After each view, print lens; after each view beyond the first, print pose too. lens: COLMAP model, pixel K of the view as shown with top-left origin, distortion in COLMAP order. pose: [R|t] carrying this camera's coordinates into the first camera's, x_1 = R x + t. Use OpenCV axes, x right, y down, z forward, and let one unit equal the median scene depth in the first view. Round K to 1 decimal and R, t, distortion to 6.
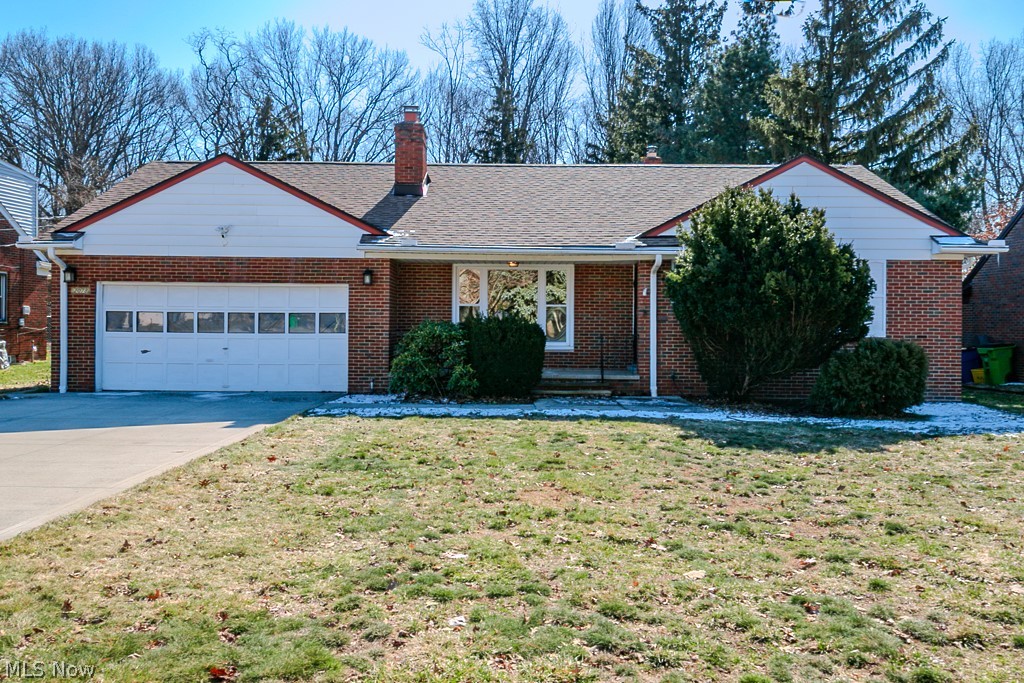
lens RADIAL K [[898.1, 0, 481.5], [0, 898.1, 342.6], [0, 0, 1]] dist [0.038721, -0.016817]
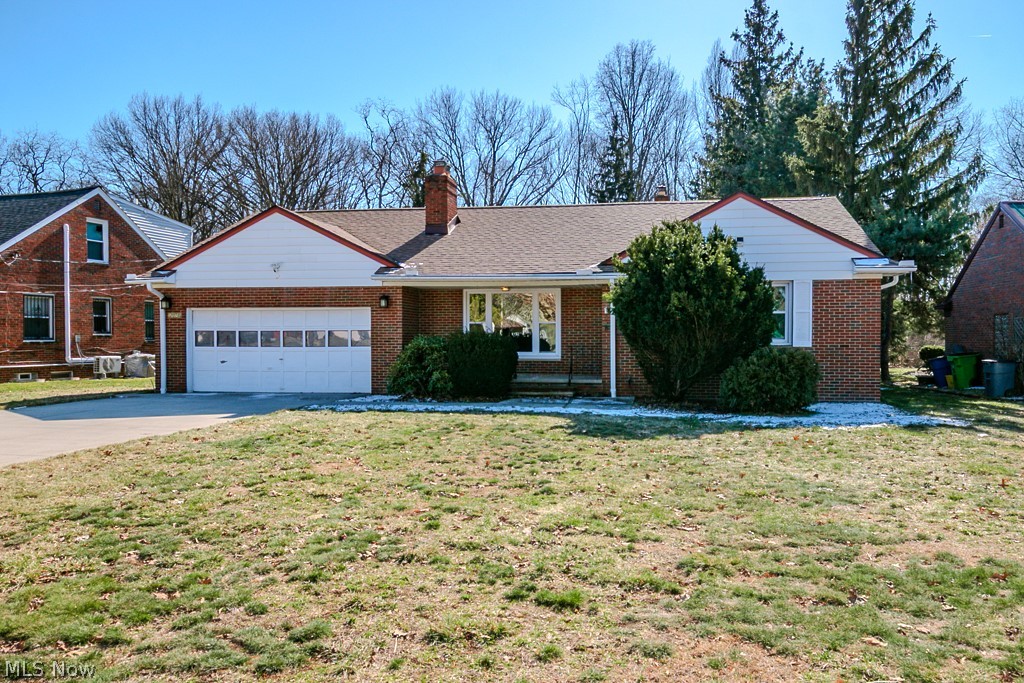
lens RADIAL K [[772.5, 0, 540.1], [0, 772.5, 374.7], [0, 0, 1]] dist [0.019787, 0.001553]
pose [[0.989811, -0.001874, -0.142376, 0.238300], [0.005233, 0.999717, 0.023218, 0.005170], [0.142292, -0.023726, 0.989540, -0.035089]]
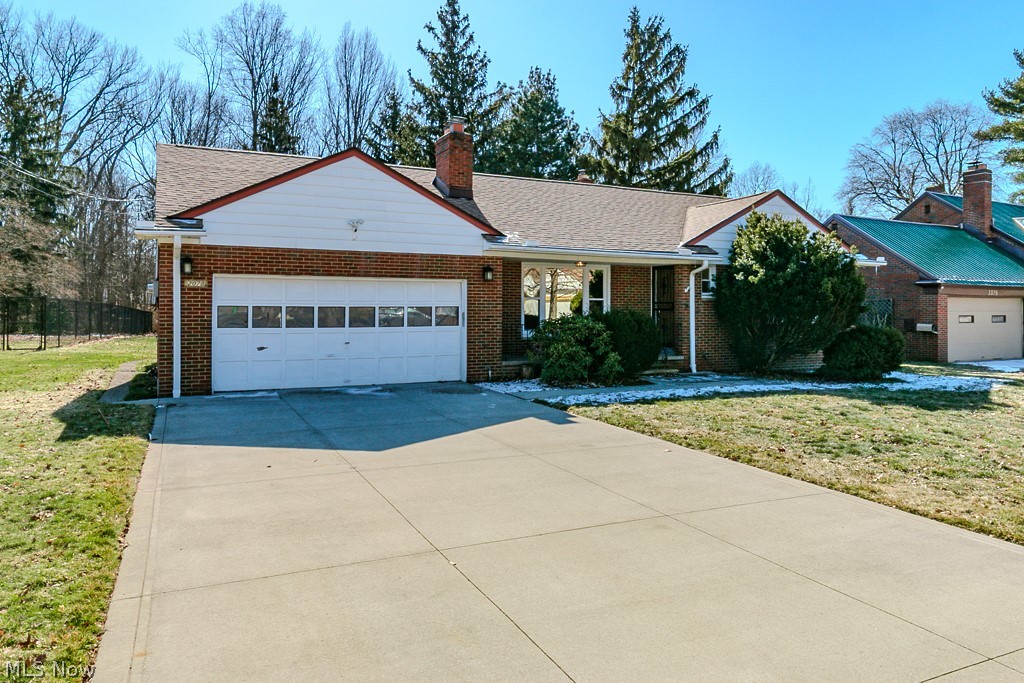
lens RADIAL K [[738.8, 0, 509.6], [0, 738.8, 316.5], [0, 0, 1]] dist [0.001529, -0.000145]
pose [[0.886706, -0.009514, 0.462236, -0.508276], [0.012595, 0.999914, -0.003579, -0.017835], [-0.462162, 0.008996, 0.886750, 0.198022]]
